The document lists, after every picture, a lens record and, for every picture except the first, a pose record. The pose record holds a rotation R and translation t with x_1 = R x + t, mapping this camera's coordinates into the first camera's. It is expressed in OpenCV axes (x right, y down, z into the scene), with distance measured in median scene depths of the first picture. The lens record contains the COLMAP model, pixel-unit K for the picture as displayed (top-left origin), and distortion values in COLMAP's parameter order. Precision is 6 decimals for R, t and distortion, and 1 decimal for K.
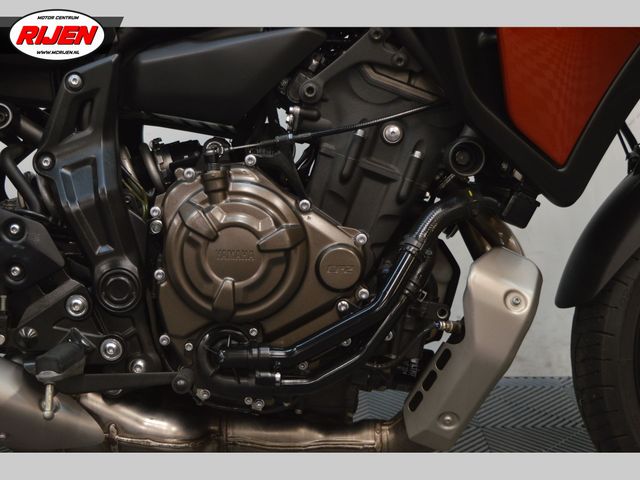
lens RADIAL K [[974.1, 0, 320.0], [0, 974.1, 240.0], [0, 0, 1]] dist [-0.003911, -0.020146]
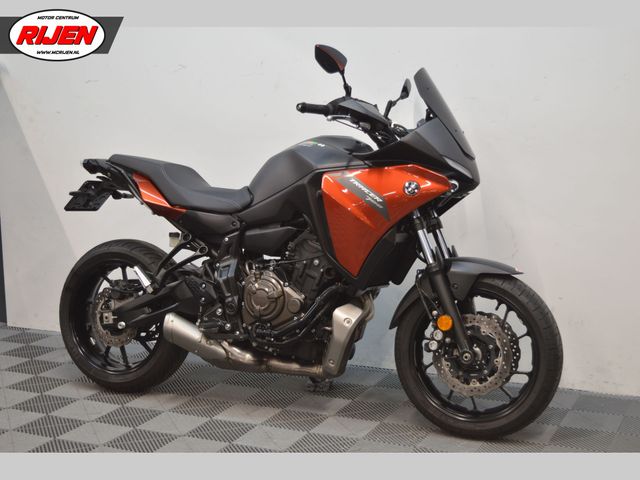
lens RADIAL K [[1051.3, 0, 320.0], [0, 1051.3, 240.0], [0, 0, 1]] dist [0.025980, 0.028593]
pose [[0.901201, 0.047954, -0.430741, 1.483316], [-0.075858, 0.995971, -0.047830, -0.024765], [0.426712, 0.075780, 0.901207, -1.922278]]
